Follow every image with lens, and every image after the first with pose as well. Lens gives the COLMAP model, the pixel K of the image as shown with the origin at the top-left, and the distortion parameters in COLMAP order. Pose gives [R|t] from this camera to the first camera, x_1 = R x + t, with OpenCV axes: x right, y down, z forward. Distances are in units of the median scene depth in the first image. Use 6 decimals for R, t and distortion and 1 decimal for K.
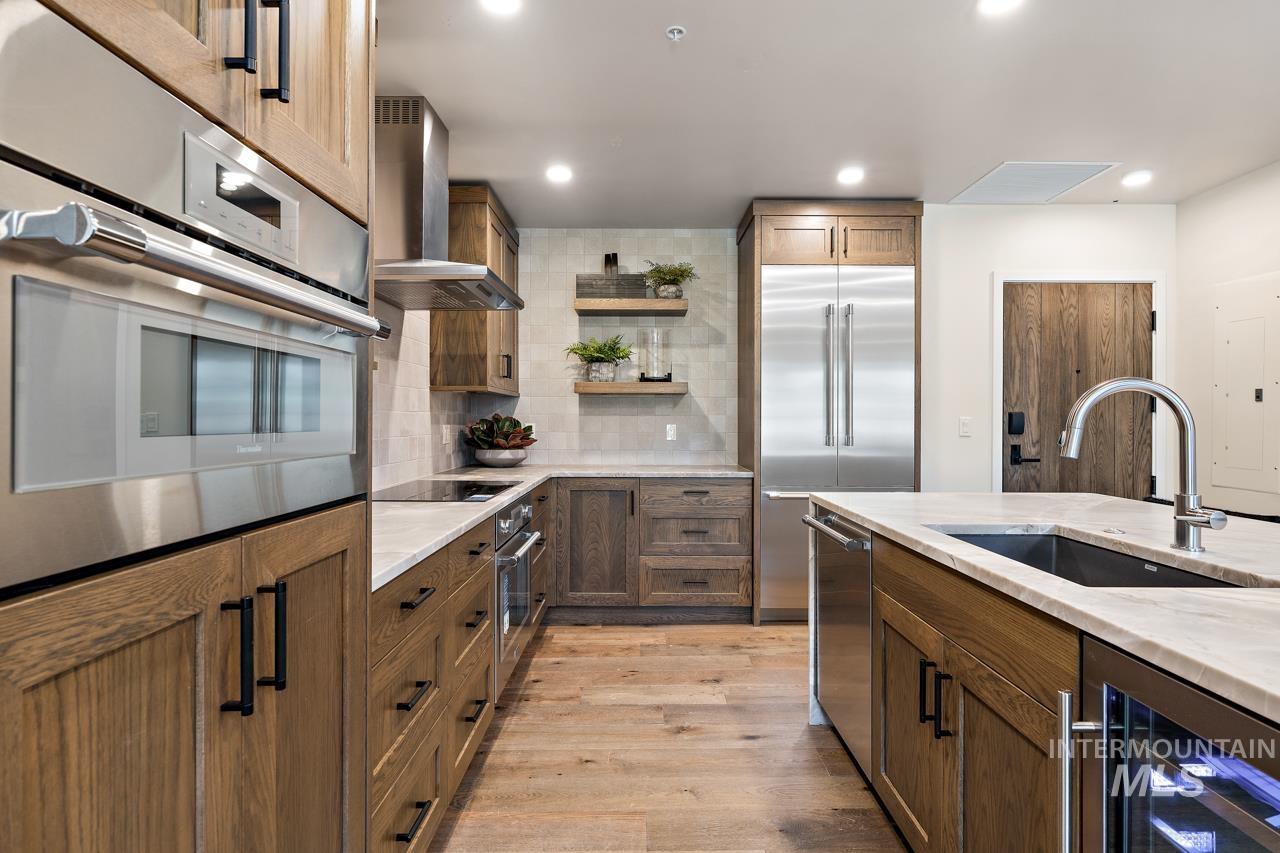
lens RADIAL K [[671.4, 0, 636.5], [0, 671.4, 419.3], [0, 0, 1]] dist [-0.002706, 0.000703]
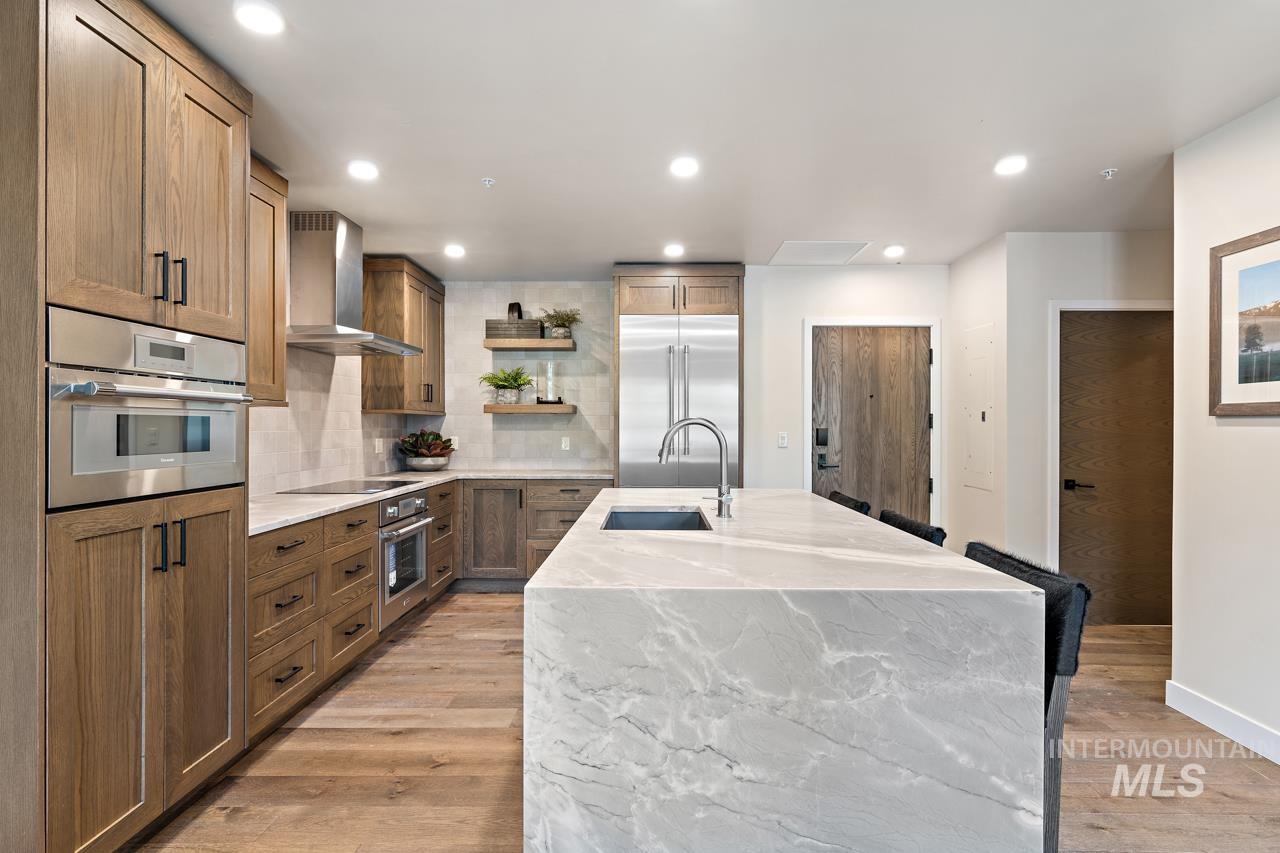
lens RADIAL K [[671.4, 0, 638.1], [0, 671.4, 426.3], [0, 0, 1]] dist [-0.002706, 0.000703]
pose [[0.999737, -0.000755, -0.022933, 0.251010], [0.000782, 0.999999, 0.001148, -0.016791], [0.022932, -0.001165, 0.999736, -0.291178]]
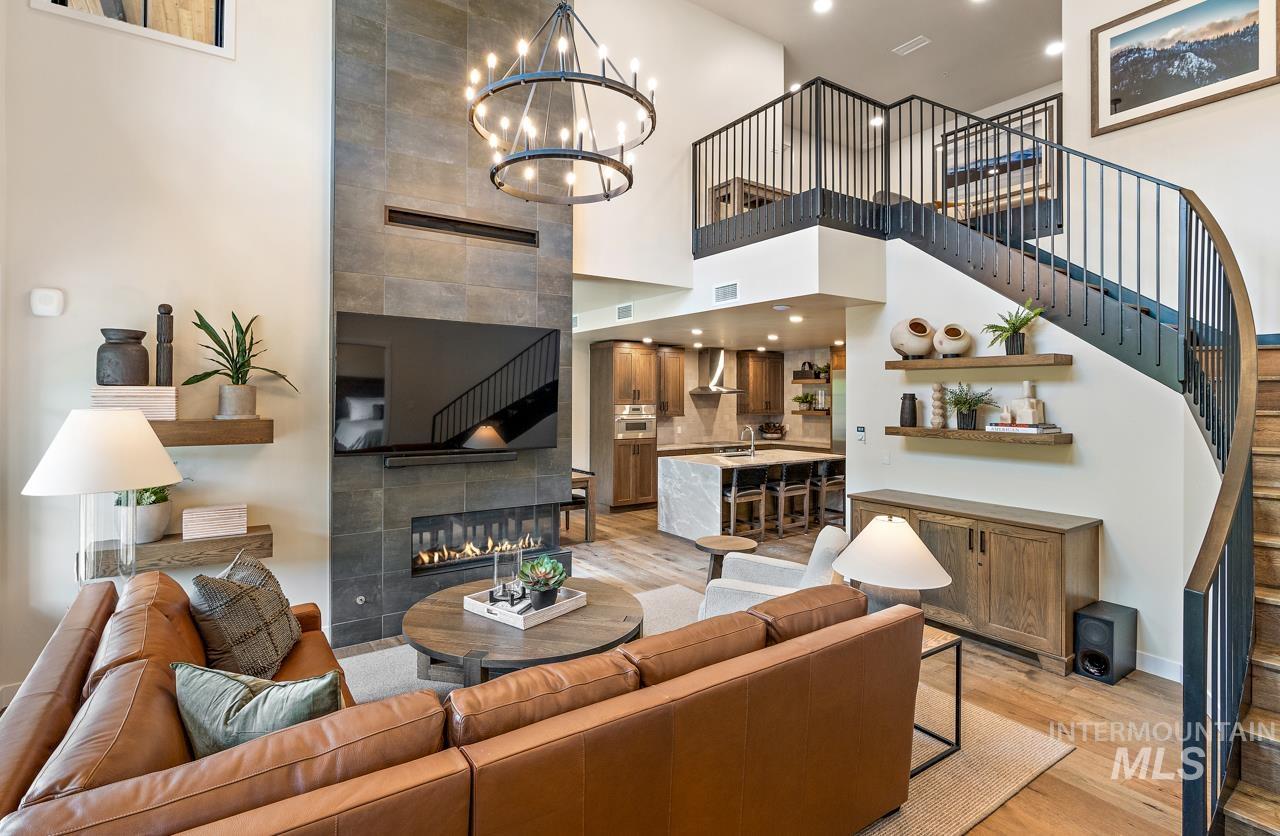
lens RADIAL K [[611.5, 0, 599.4], [0, 611.5, 390.7], [0, 0, 1]] dist [-0.001624, 0.001065]
pose [[0.551484, -0.002779, -0.834181, 1.746905], [-0.004787, 0.999967, -0.006496, -0.131419], [0.834172, 0.007575, 0.551453, -1.180141]]
